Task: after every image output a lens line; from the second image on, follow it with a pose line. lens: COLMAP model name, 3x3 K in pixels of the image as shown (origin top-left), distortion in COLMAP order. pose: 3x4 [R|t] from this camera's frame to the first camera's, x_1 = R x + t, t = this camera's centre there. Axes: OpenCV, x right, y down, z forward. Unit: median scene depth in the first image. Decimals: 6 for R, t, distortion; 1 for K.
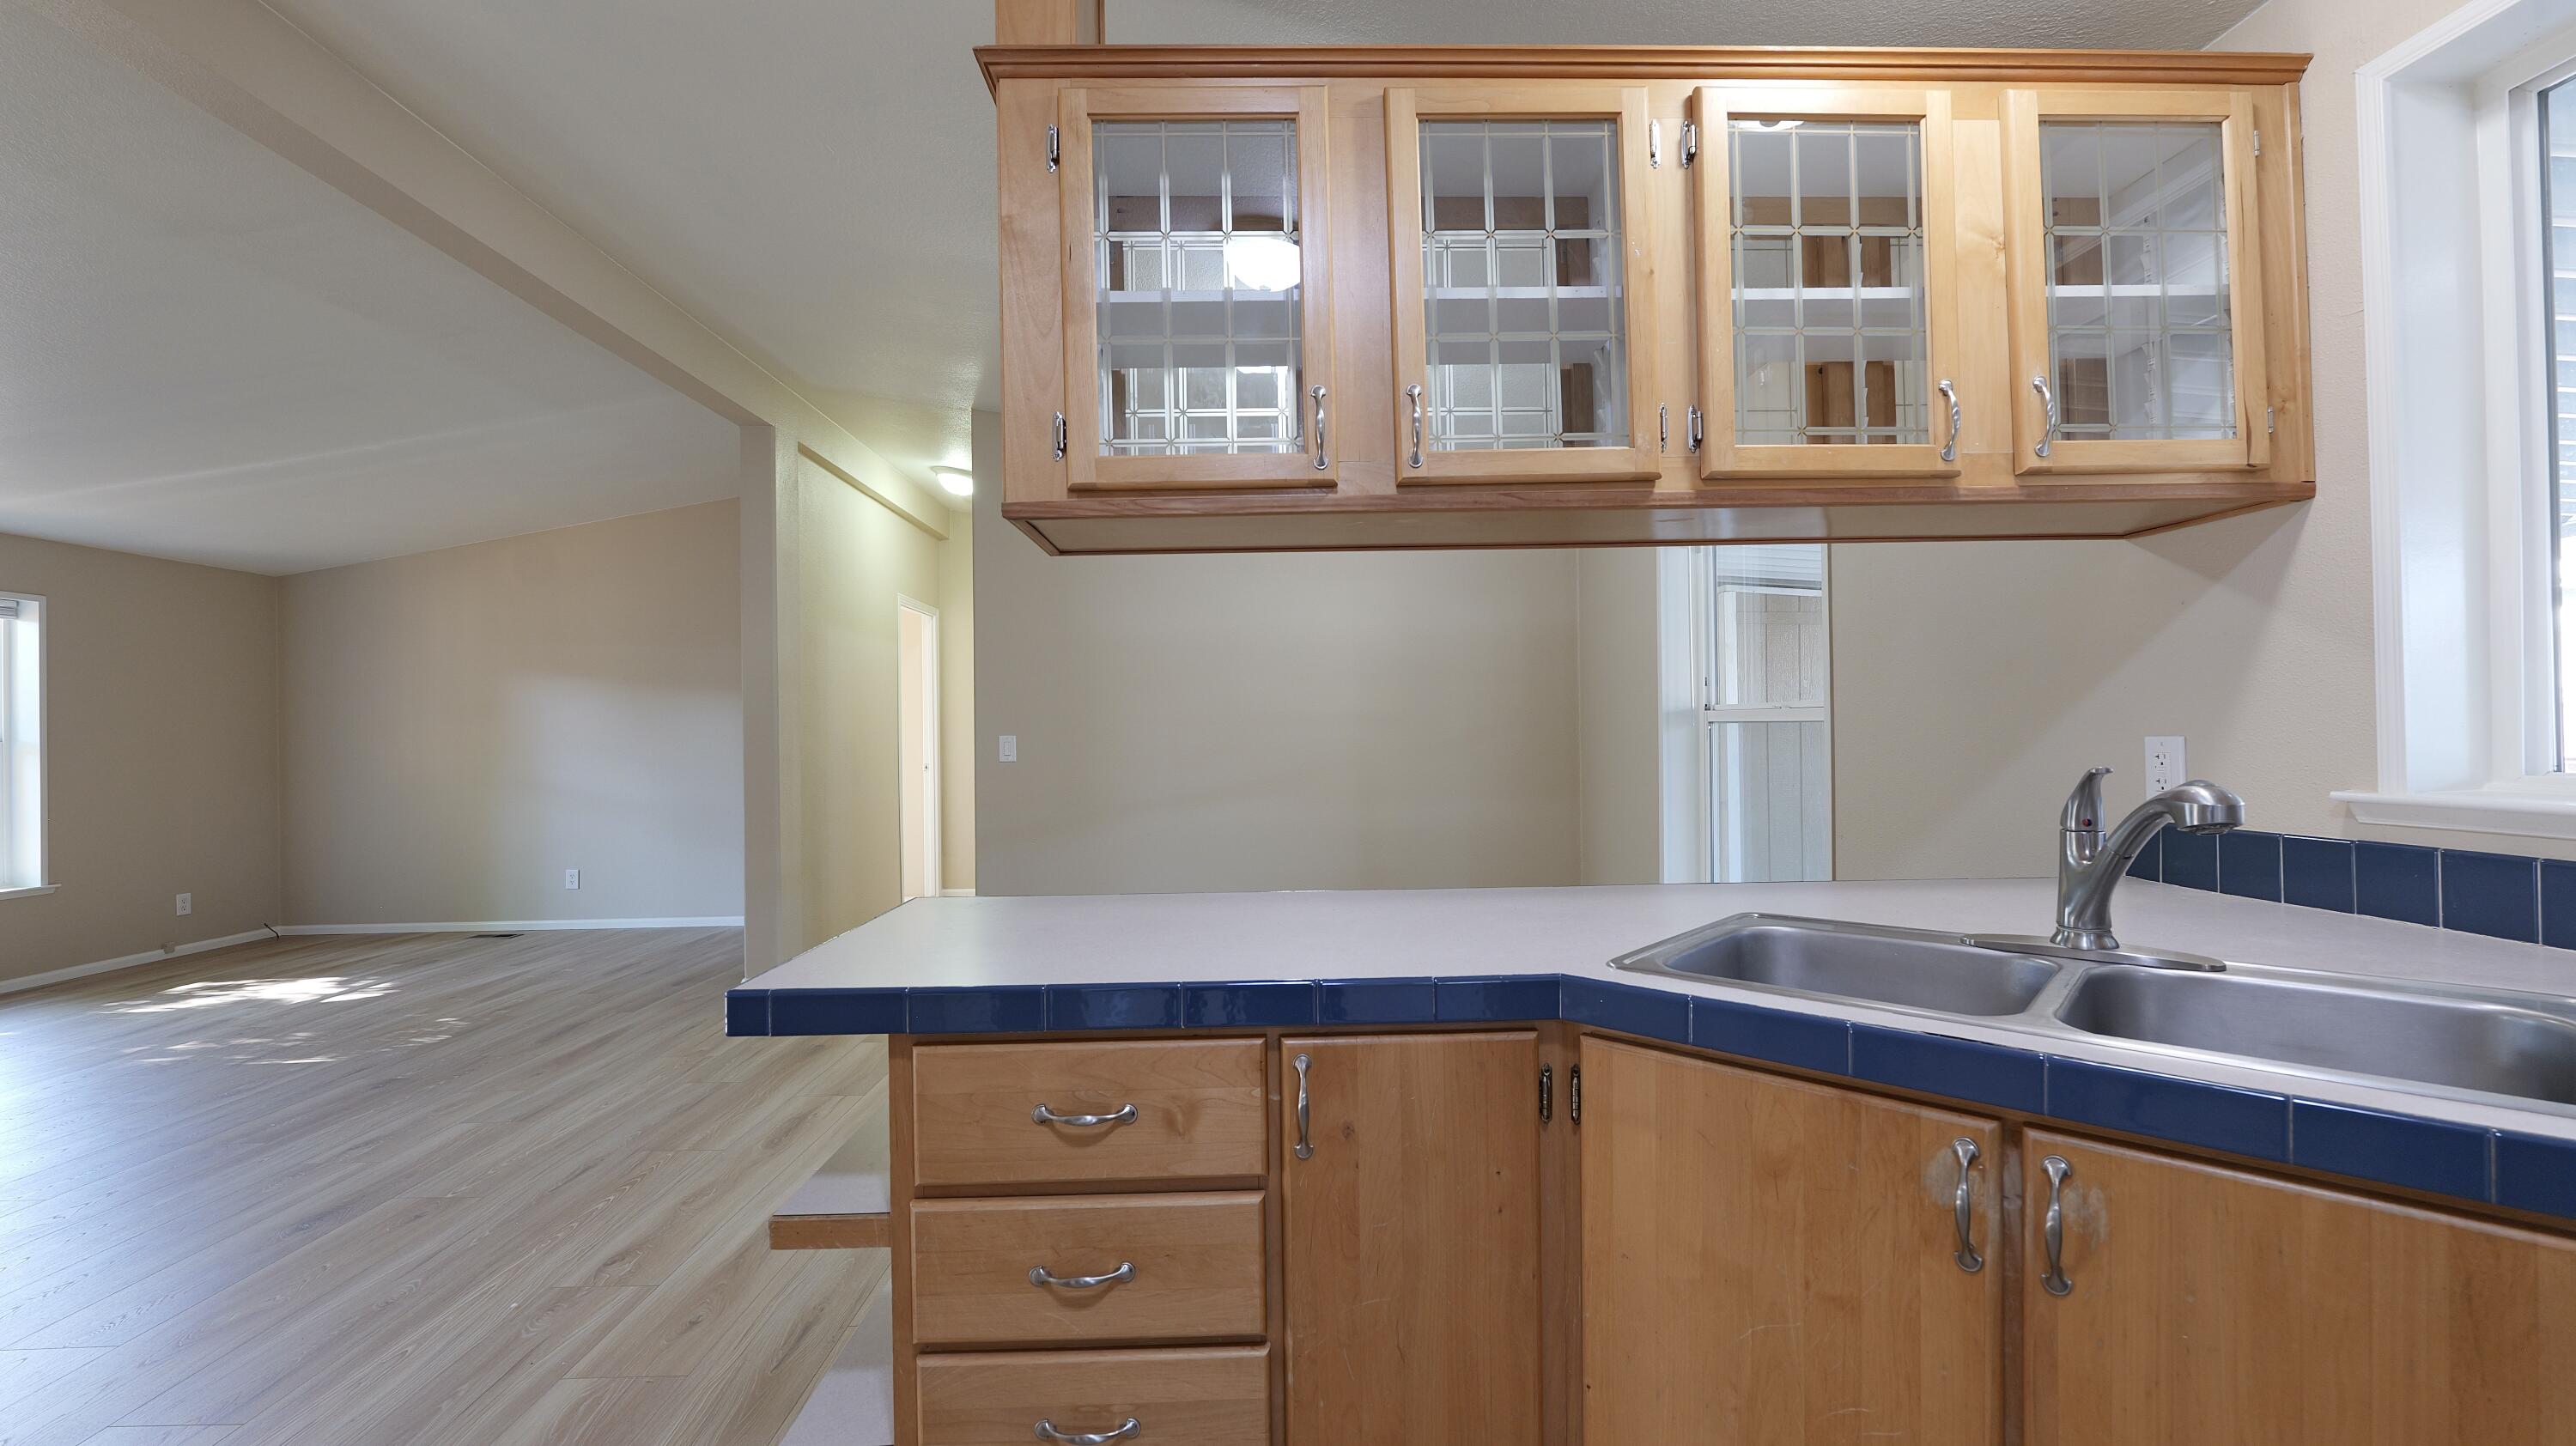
lens RADIAL K [[1048.5, 0, 1295.9], [0, 1048.5, 719.8], [0, 0, 1]] dist [-0.014337, 0.000837]
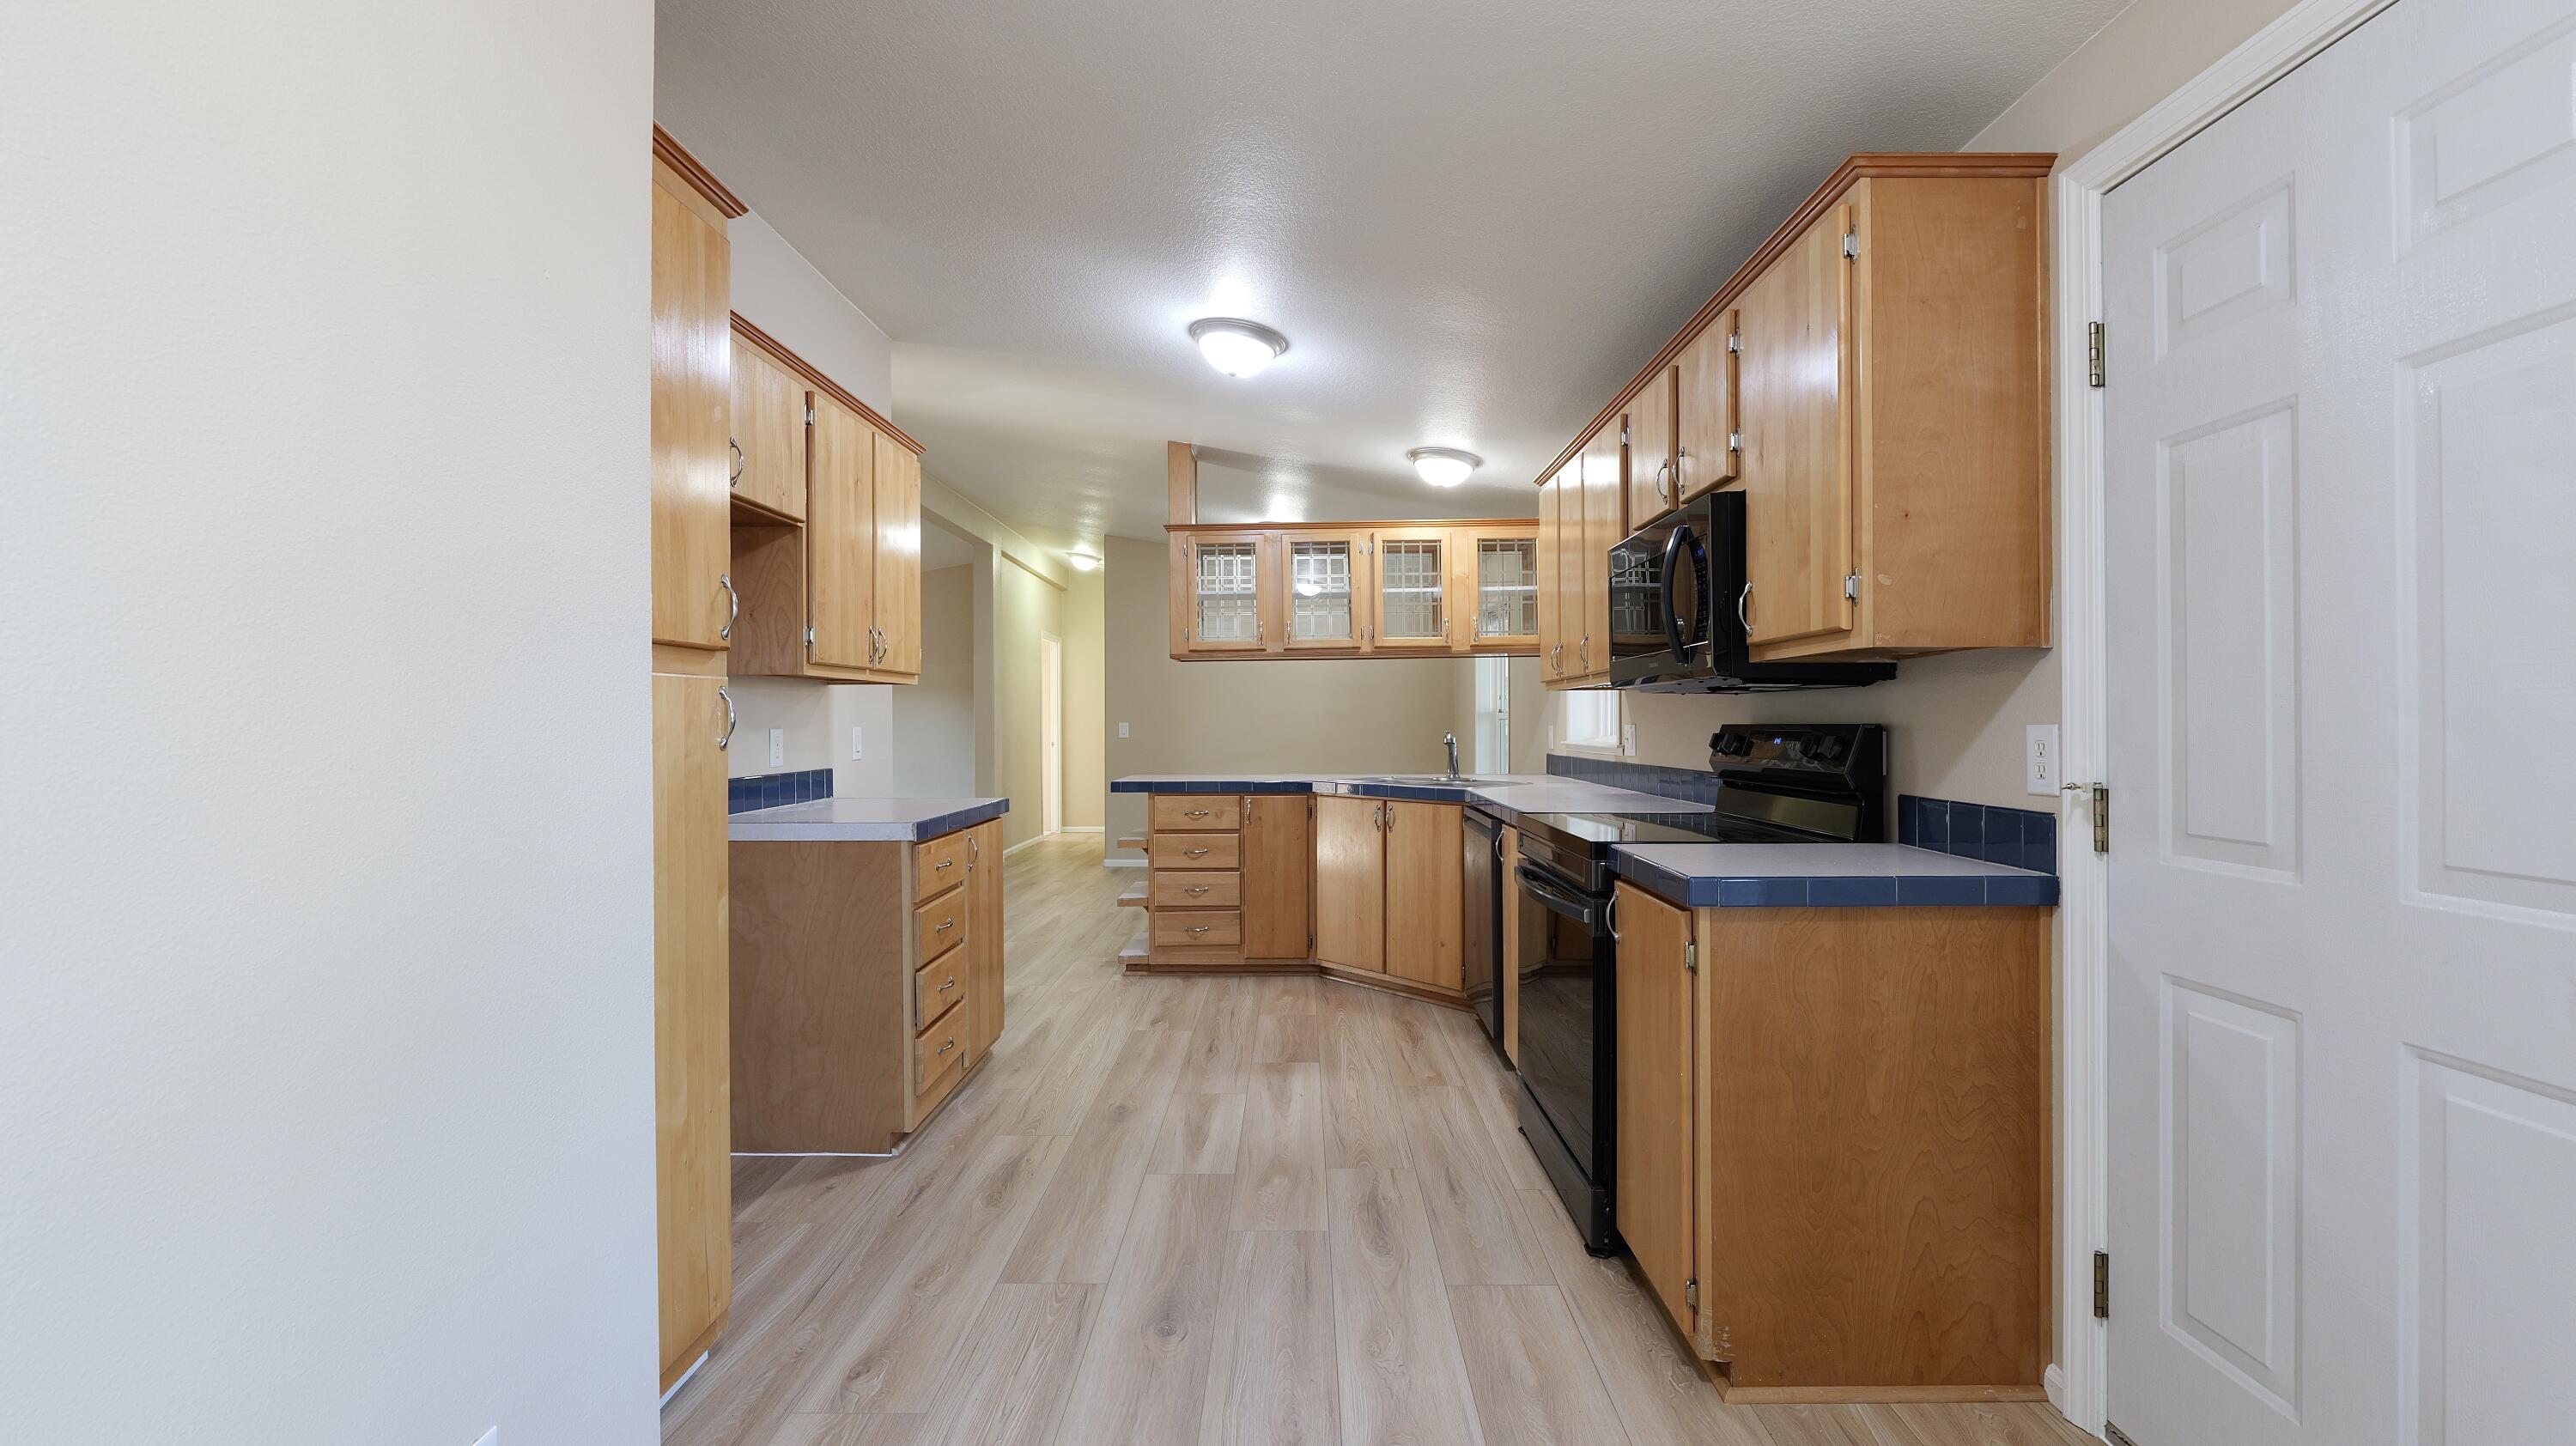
lens RADIAL K [[1048.5, 0, 1282.0], [0, 1048.5, 720.7], [0, 0, 1]] dist [-0.014337, 0.000837]
pose [[0.998330, 0.009378, -0.057007, 0.293761], [-0.008936, 0.999928, 0.008008, -0.017604], [0.057078, -0.007485, 0.998342, -2.470171]]
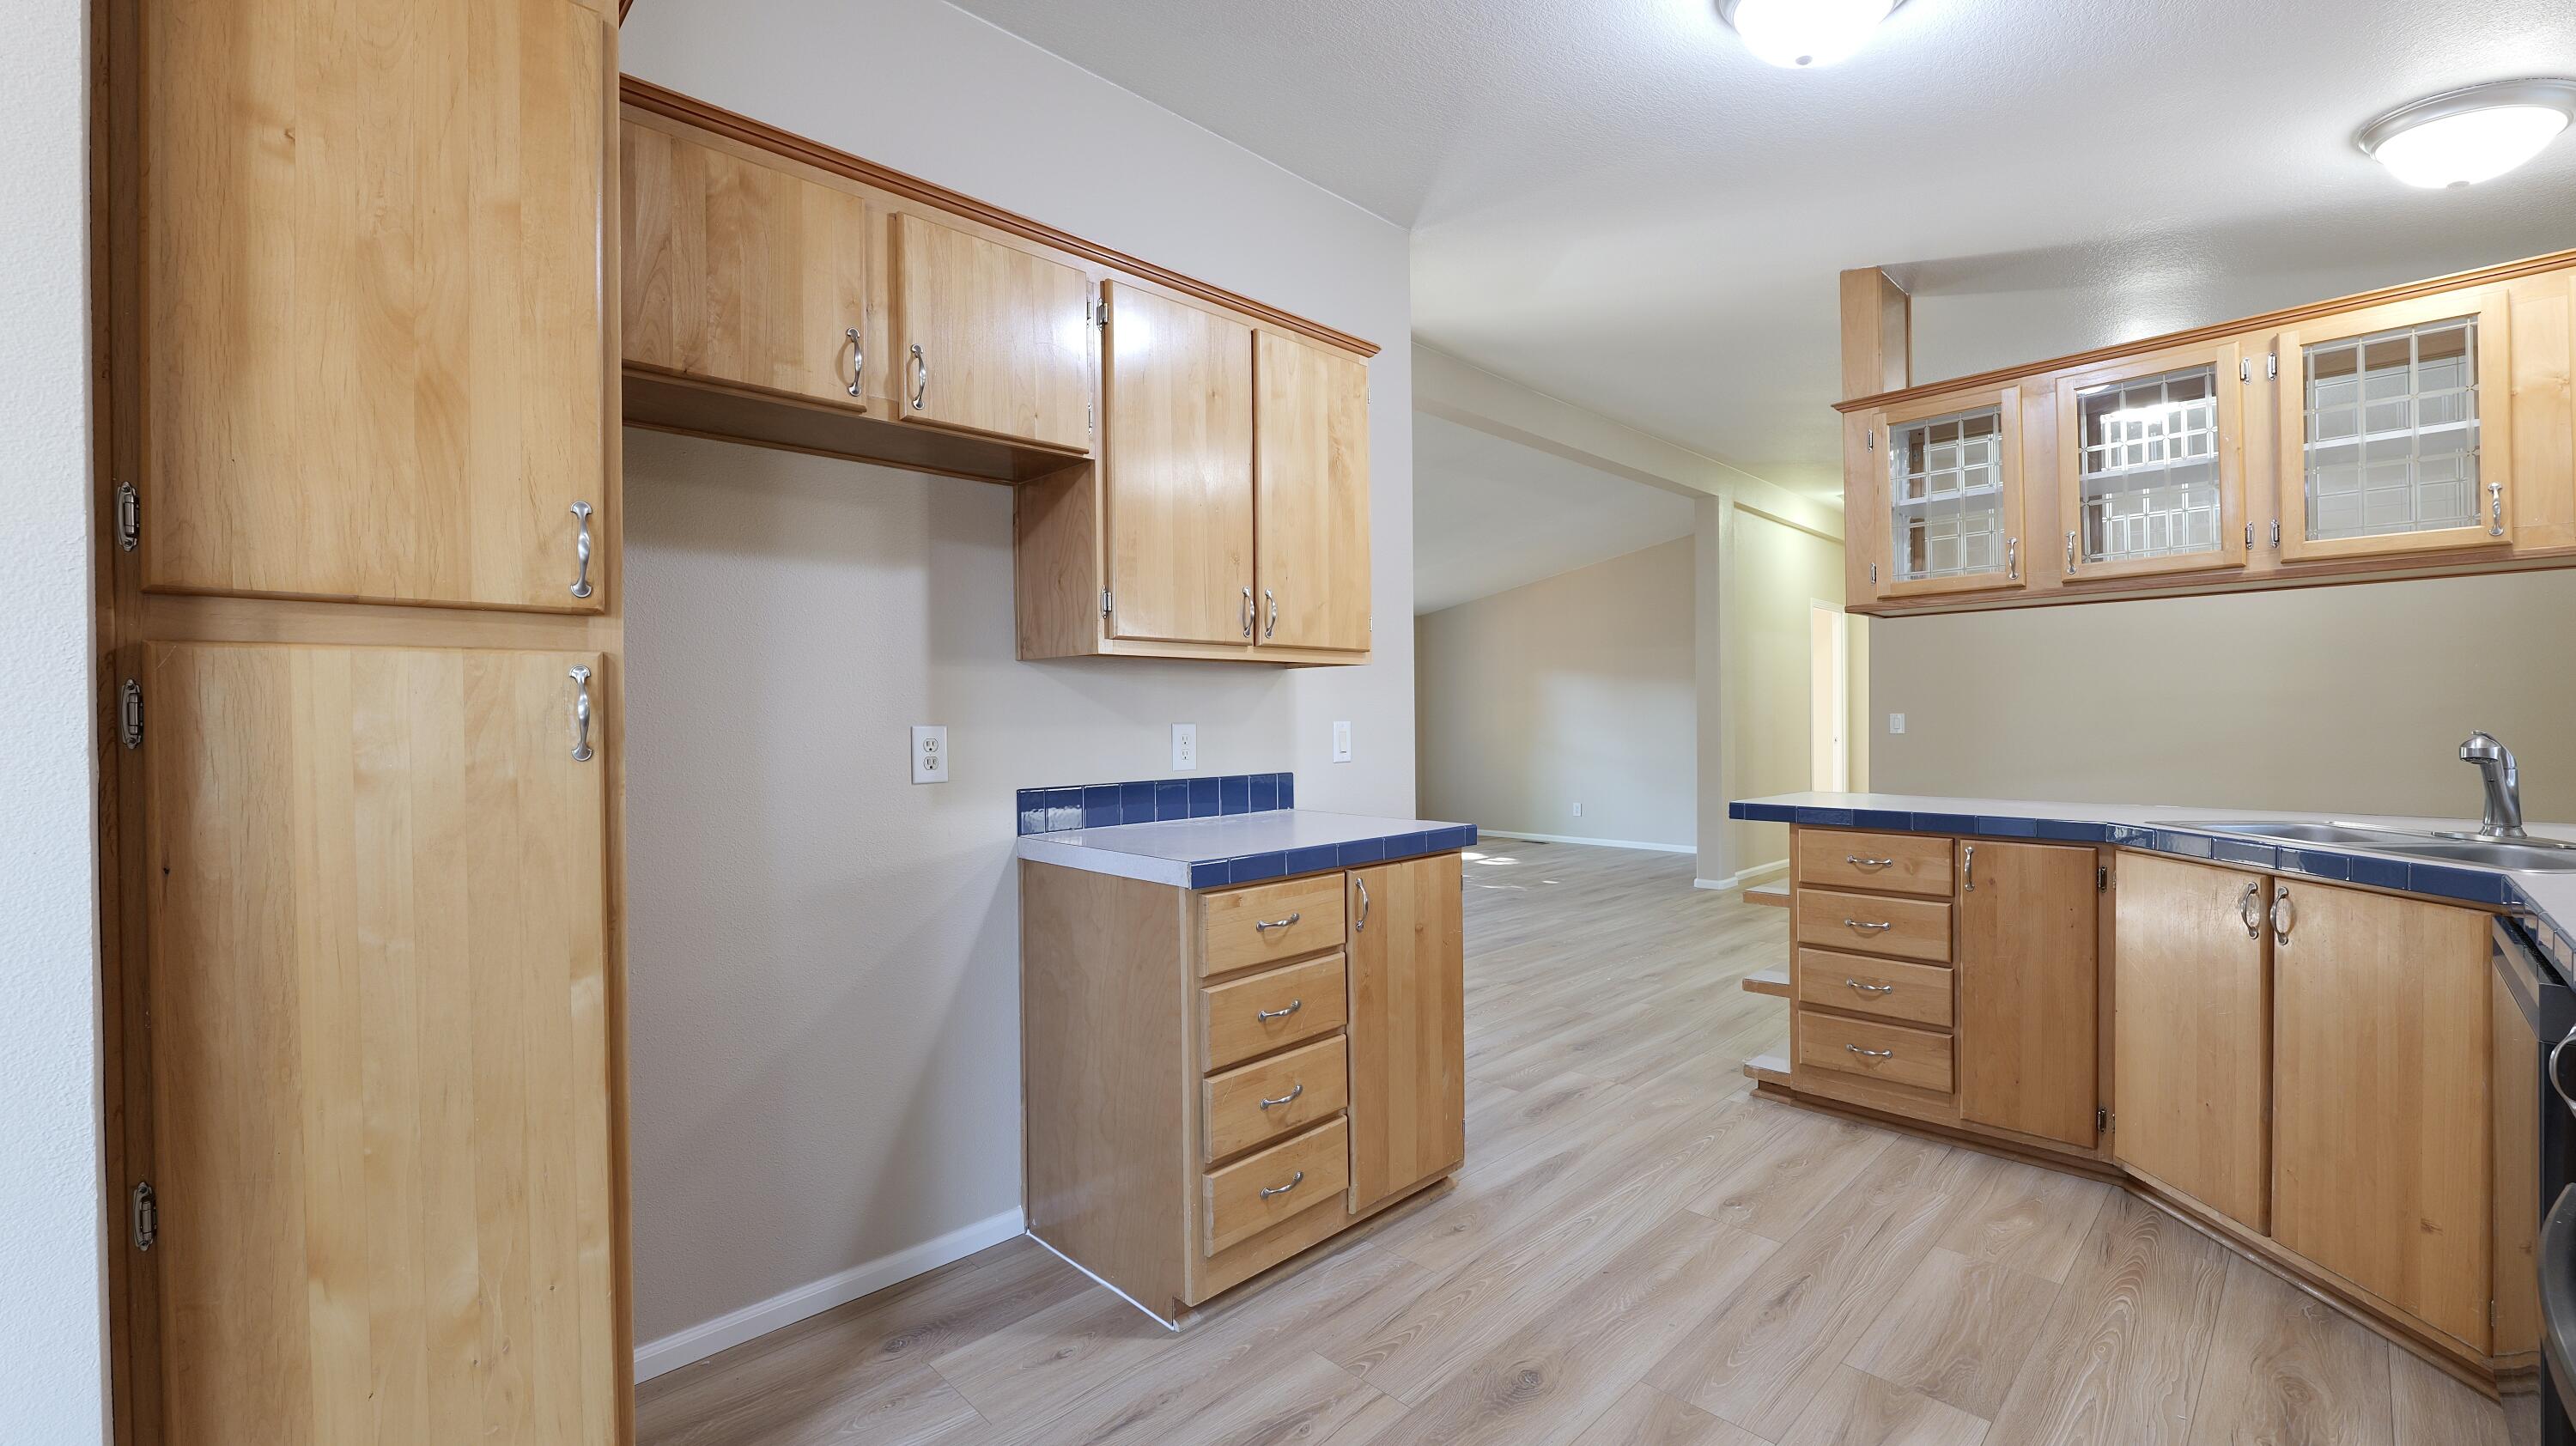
lens RADIAL K [[1048.5, 0, 1281.5], [0, 1048.5, 722.3], [0, 0, 1]] dist [-0.014337, 0.000837]
pose [[0.668798, 0.012935, -0.743331, 0.570743], [0.003970, 0.999772, 0.020969, -0.012926], [0.743433, -0.016975, 0.668595, -1.378192]]
